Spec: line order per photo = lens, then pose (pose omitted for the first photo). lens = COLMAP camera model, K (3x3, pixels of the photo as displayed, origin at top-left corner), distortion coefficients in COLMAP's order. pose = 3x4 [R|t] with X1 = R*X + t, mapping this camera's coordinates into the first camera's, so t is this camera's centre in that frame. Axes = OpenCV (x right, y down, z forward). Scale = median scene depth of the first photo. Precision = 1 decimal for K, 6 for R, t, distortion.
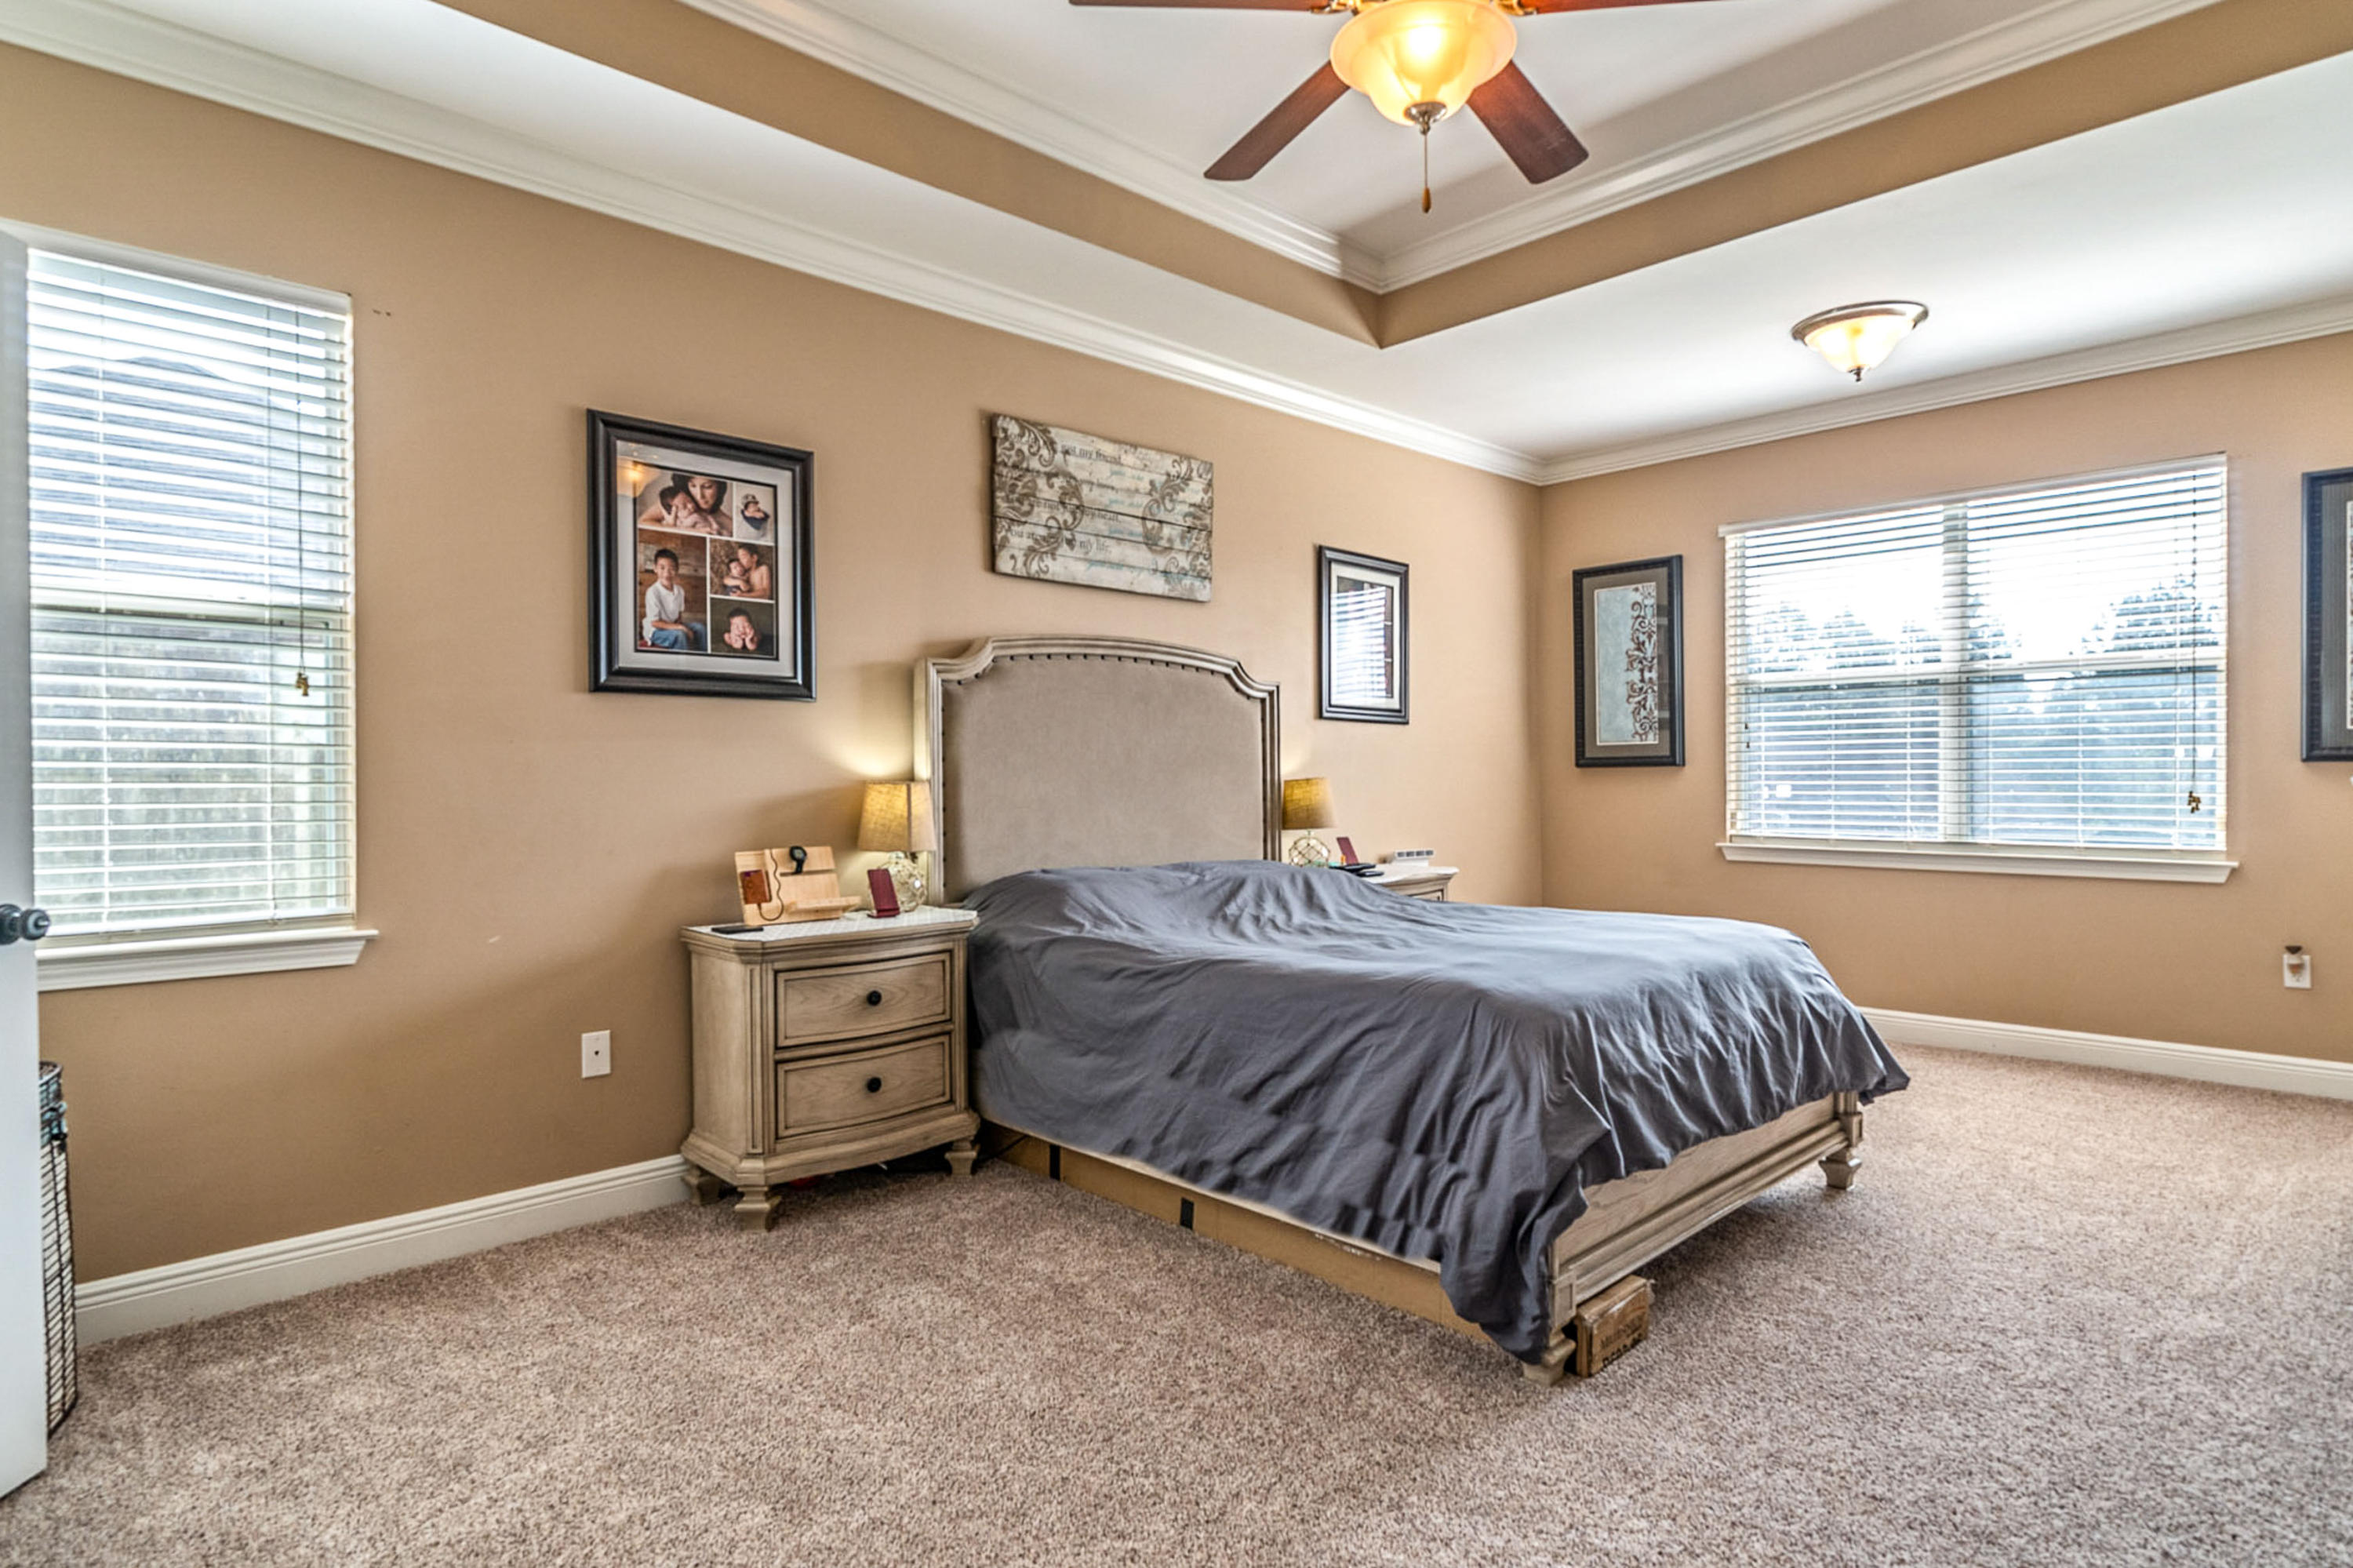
lens RADIAL K [[1255.5, 0, 1185.7], [0, 1255.5, 780.4], [0, 0, 1]] dist [-0.007329, 0.000520]
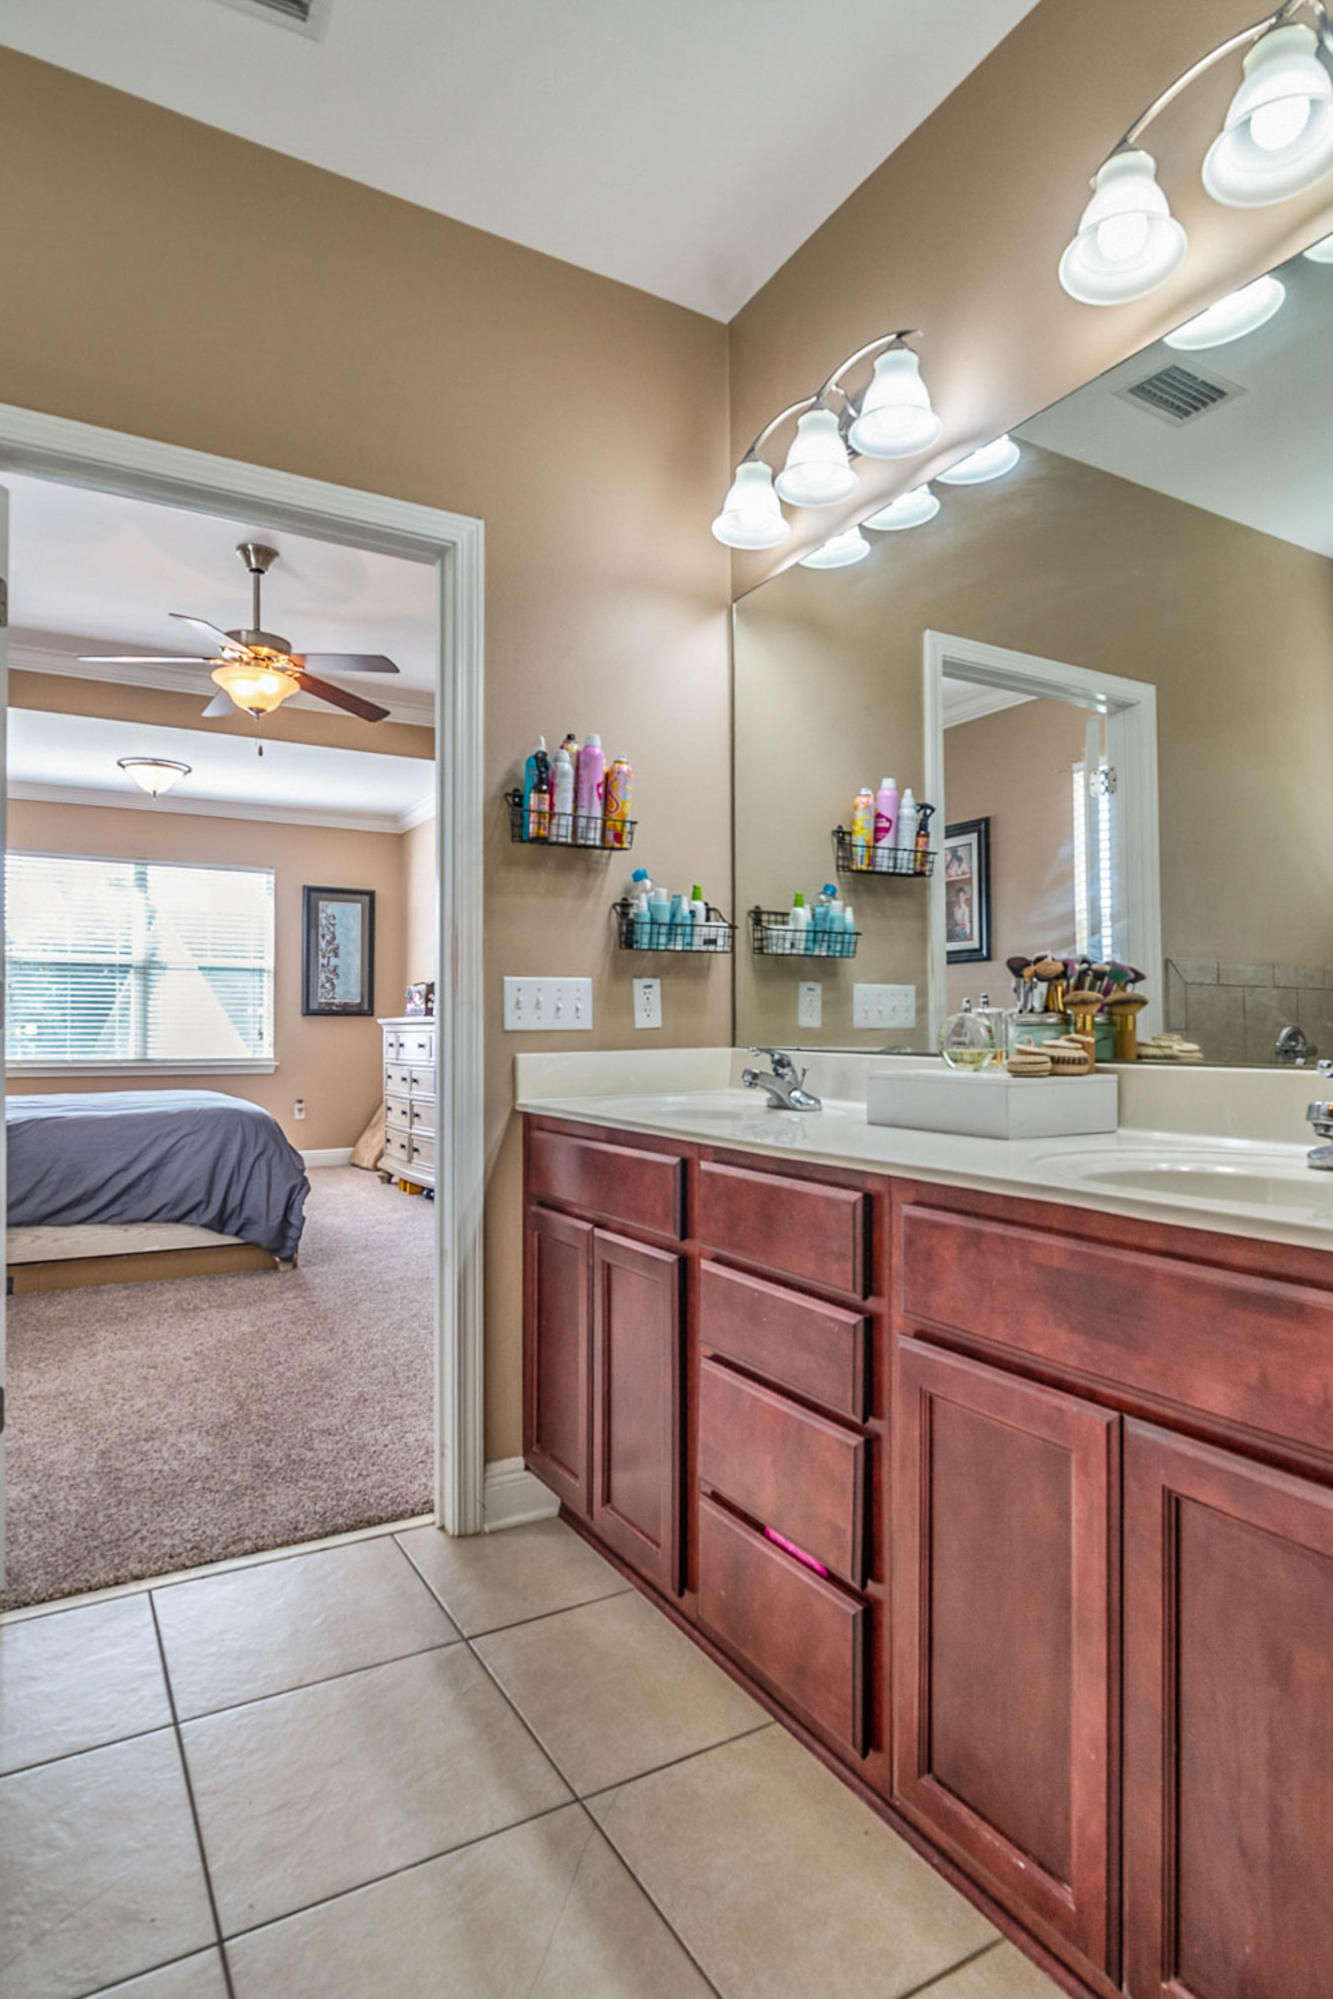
lens RADIAL K [[1066.6, 0, 670.1], [0, 1066.6, 1005.4], [0, 0, 1]] dist [-0.007329, 0.000520]
pose [[0.246027, 0.031550, 0.968749, -0.751882], [0.001371, 0.999458, -0.032898, 0.028940], [-0.969262, 0.009422, 0.245850, -0.089109]]
